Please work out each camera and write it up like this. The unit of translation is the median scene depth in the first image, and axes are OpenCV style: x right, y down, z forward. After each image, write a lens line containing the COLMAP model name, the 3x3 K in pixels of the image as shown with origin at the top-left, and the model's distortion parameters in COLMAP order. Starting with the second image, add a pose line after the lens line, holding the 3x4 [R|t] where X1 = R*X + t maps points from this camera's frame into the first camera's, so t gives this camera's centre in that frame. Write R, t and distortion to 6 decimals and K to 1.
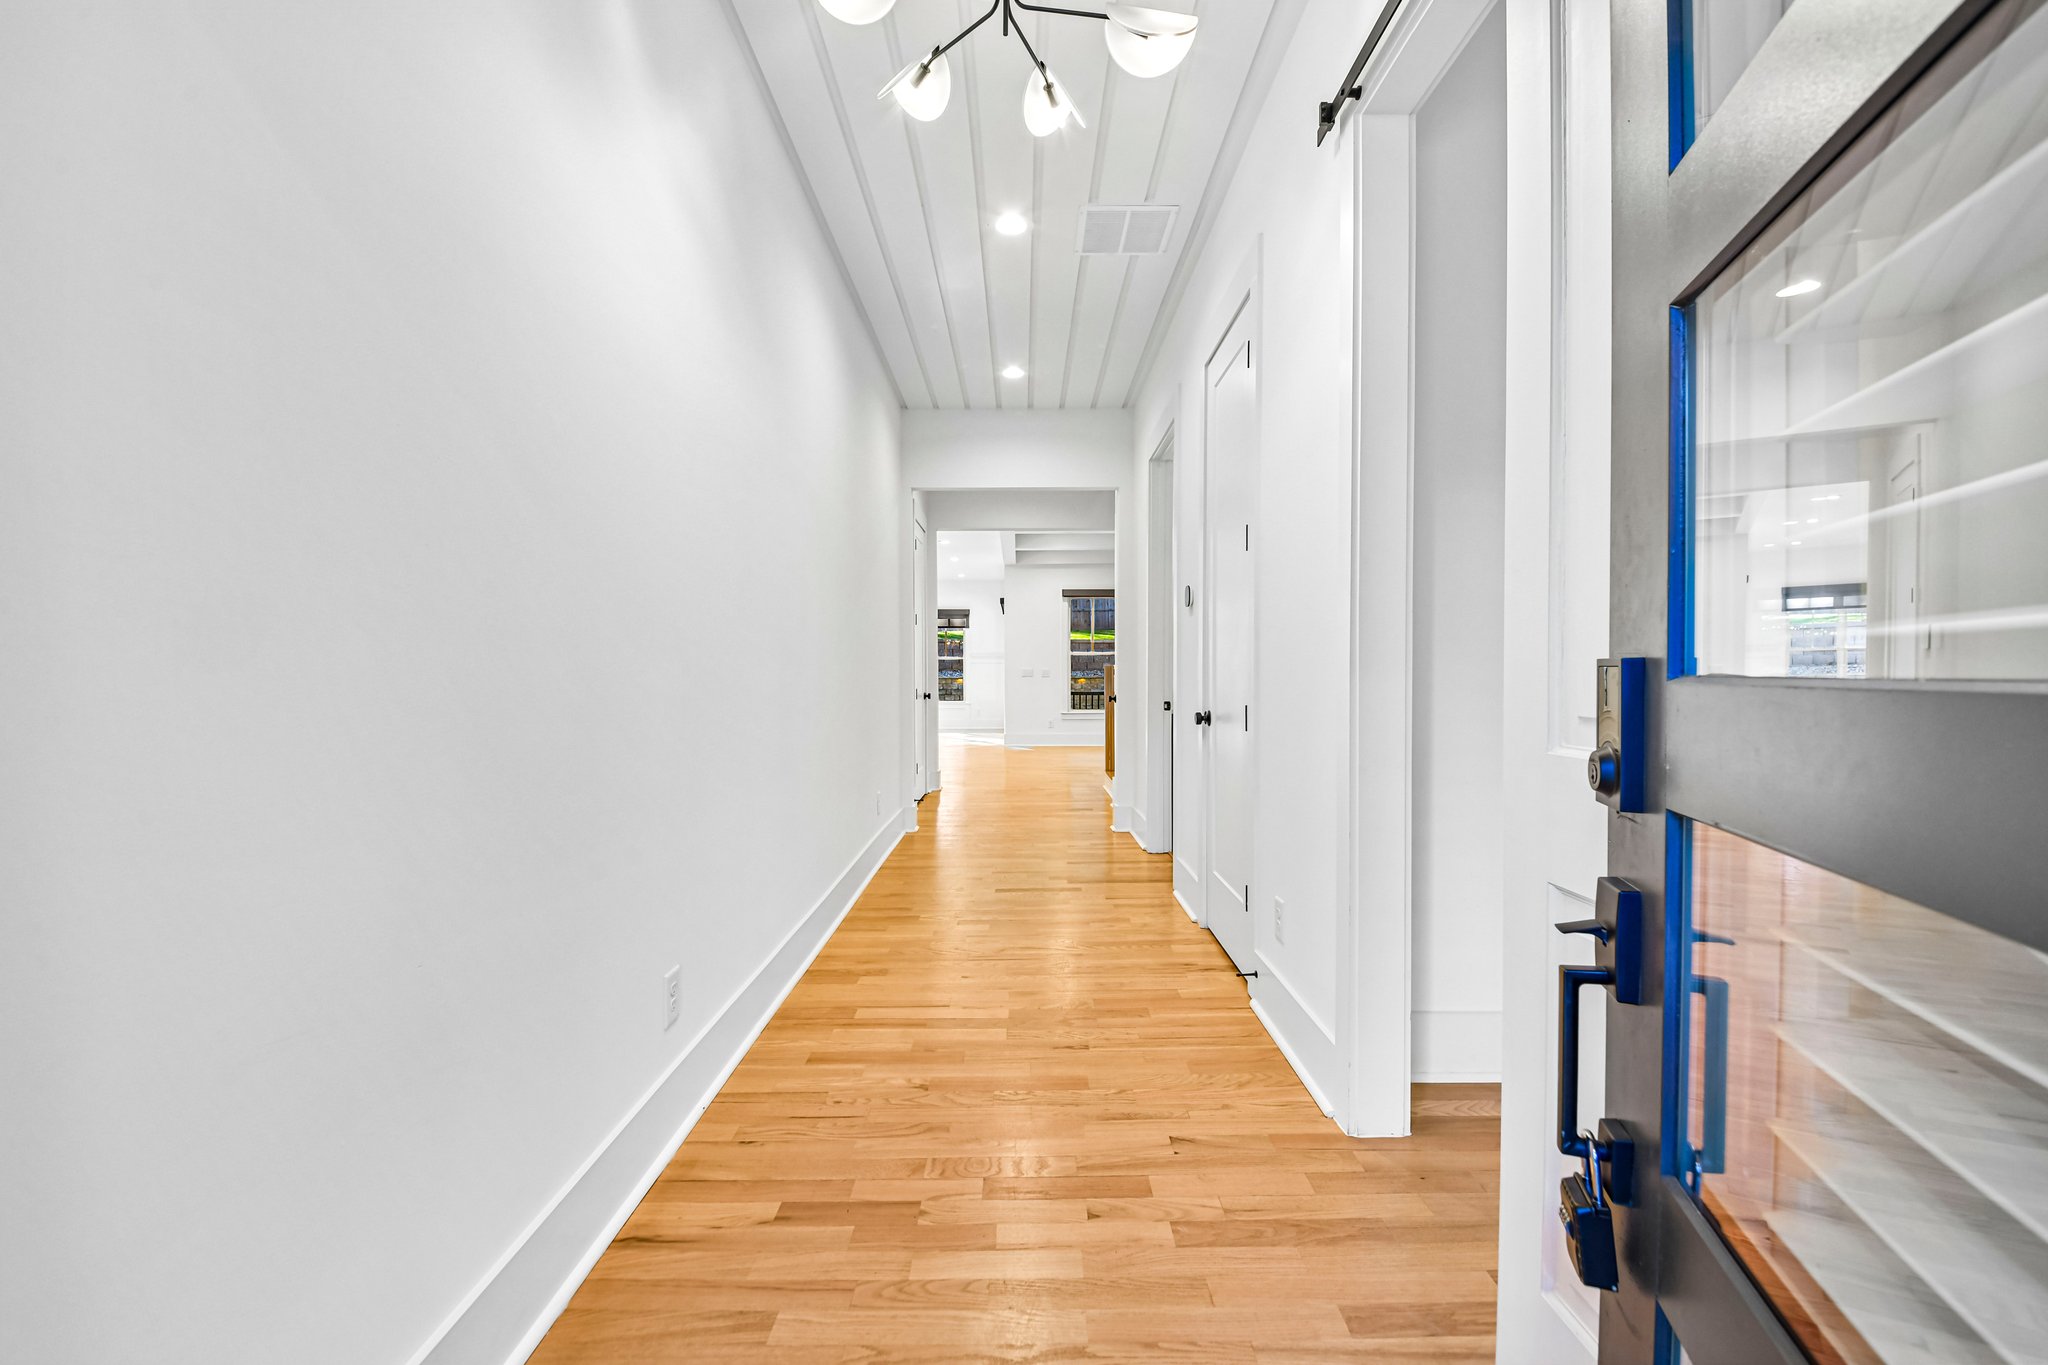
lens RADIAL K [[879.7, 0, 1026.5], [0, 879.7, 675.7], [0, 0, 1]] dist [0.009712, -0.013066]
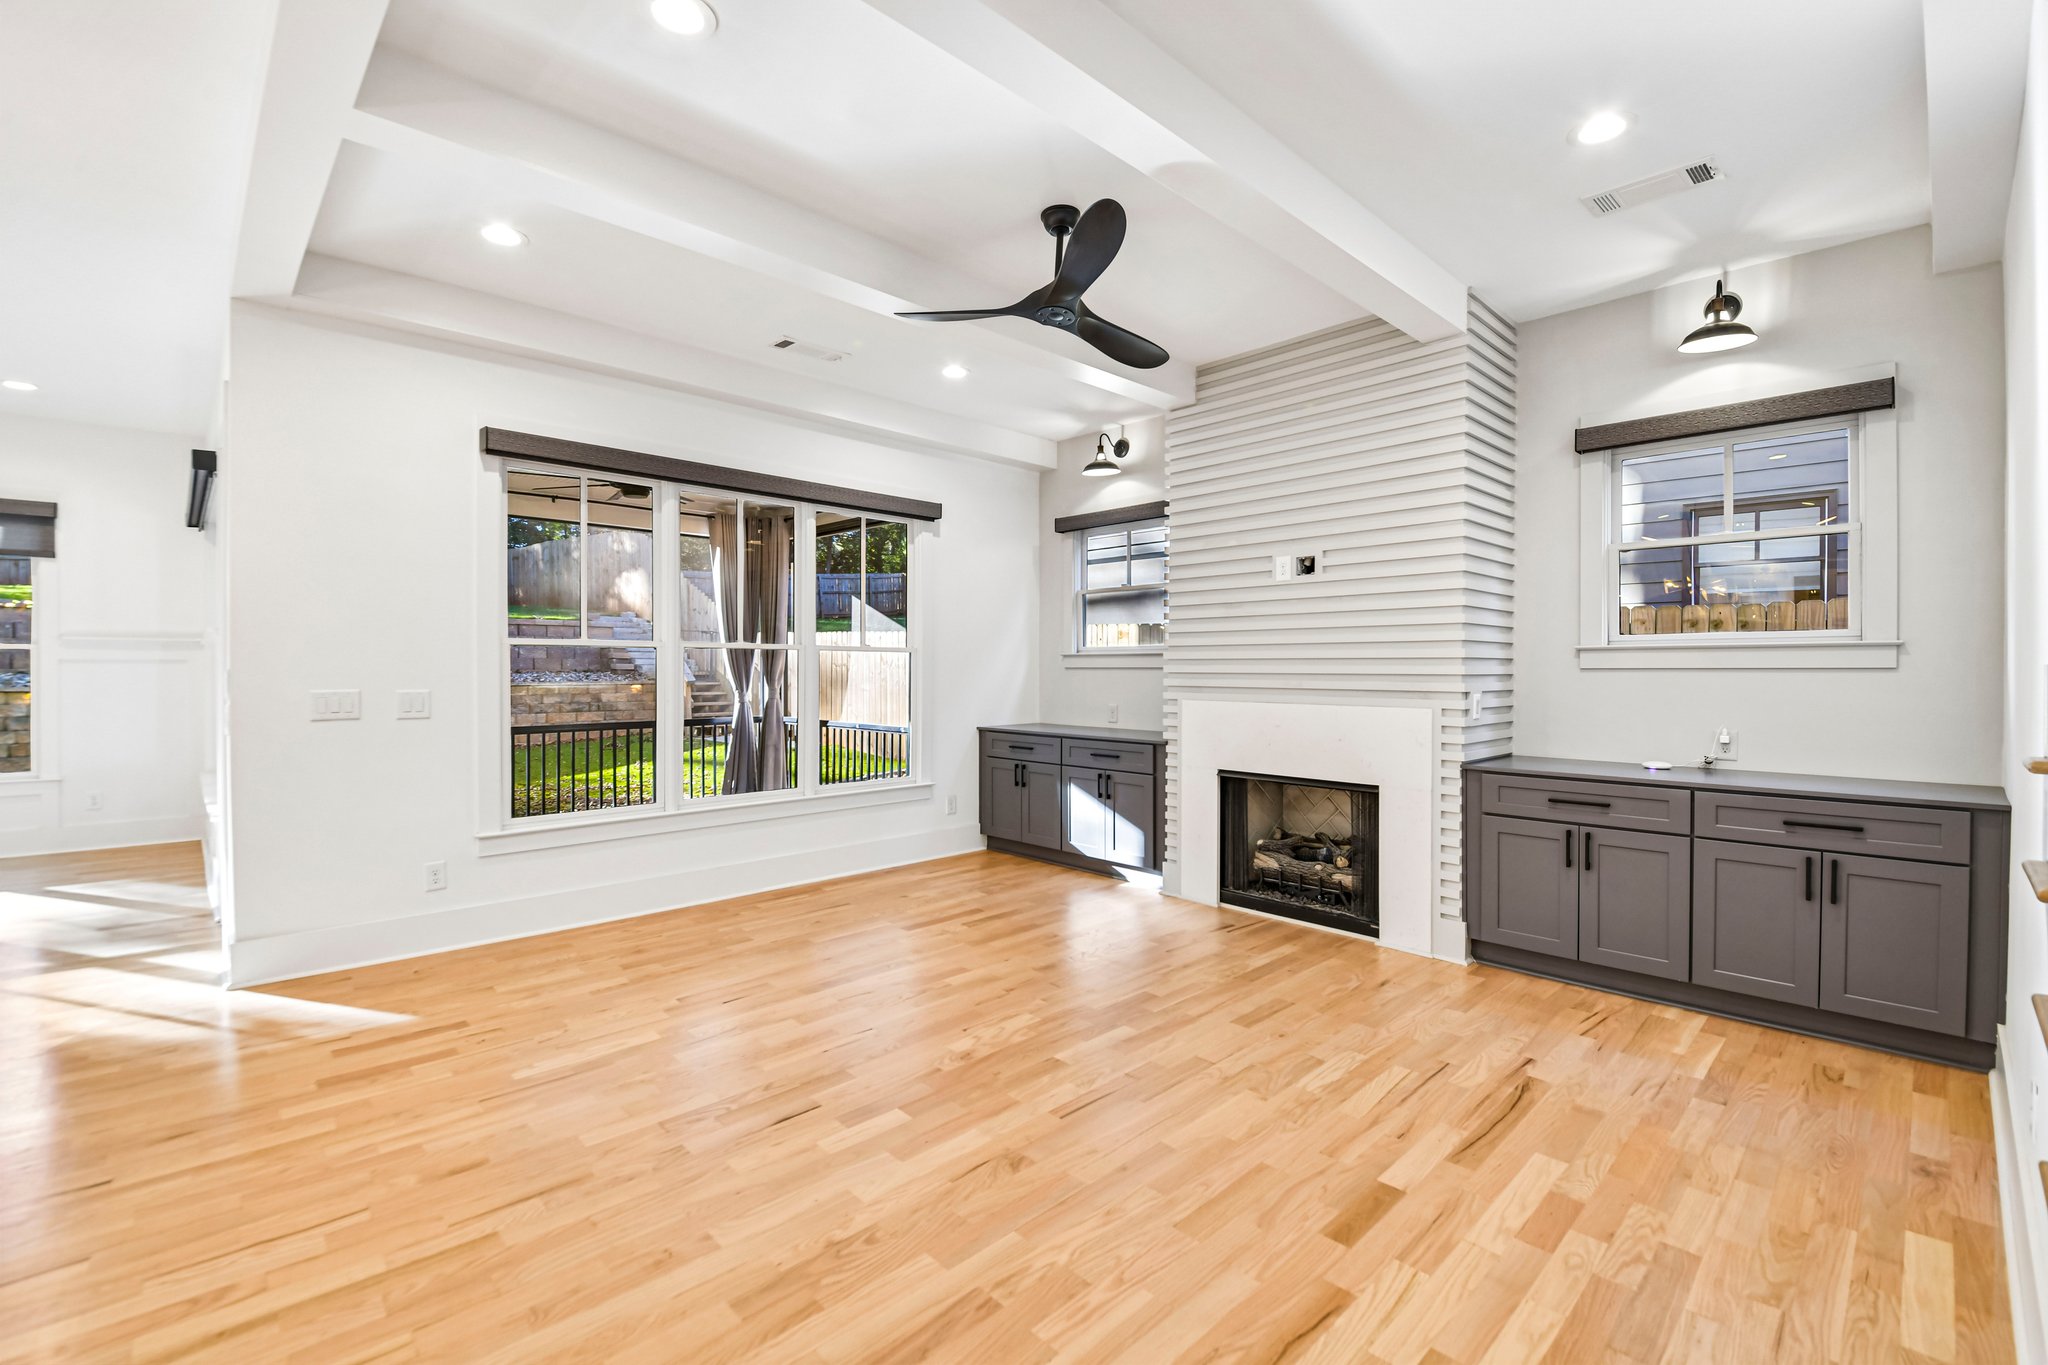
lens RADIAL K [[879.7, 0, 1028.1], [0, 879.7, 670.3], [0, 0, 1]] dist [0.009712, -0.013066]
pose [[0.723471, -0.000277, 0.690355, -0.025711], [-0.002008, 0.999995, 0.002506, -0.012301], [-0.690352, -0.003200, 0.723467, 0.497224]]
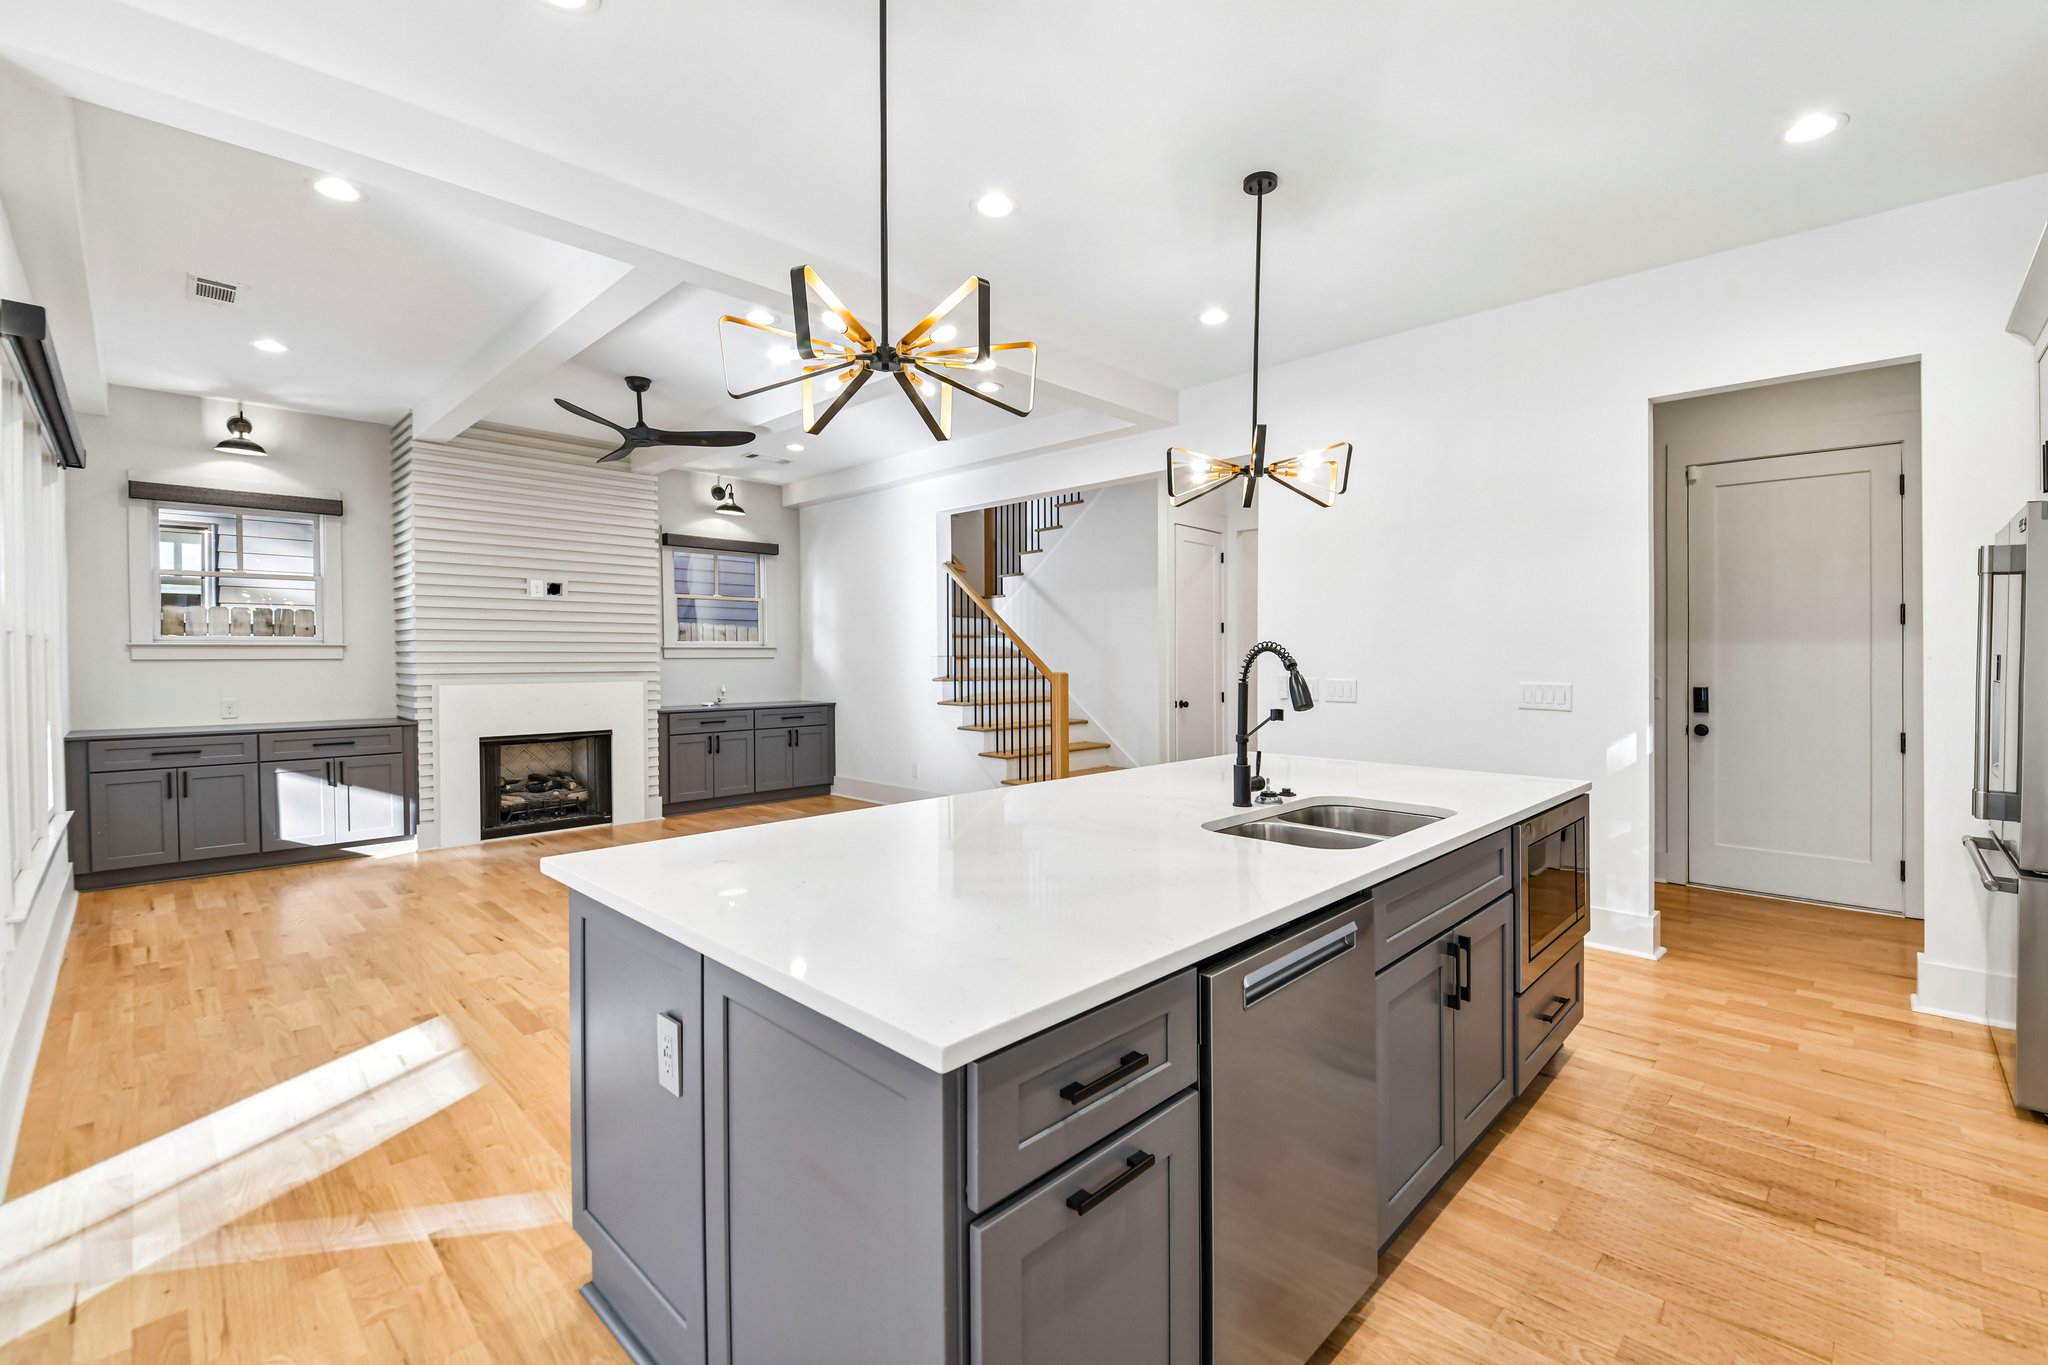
lens RADIAL K [[879.7, 0, 1031.6], [0, 879.7, 677.6], [0, 0, 1]] dist [0.009712, -0.013066]
pose [[-0.710554, -0.012479, 0.703532, -0.201945], [0.005062, 0.999726, 0.022846, -0.011945], [-0.703625, 0.019795, -0.710296, 0.750195]]
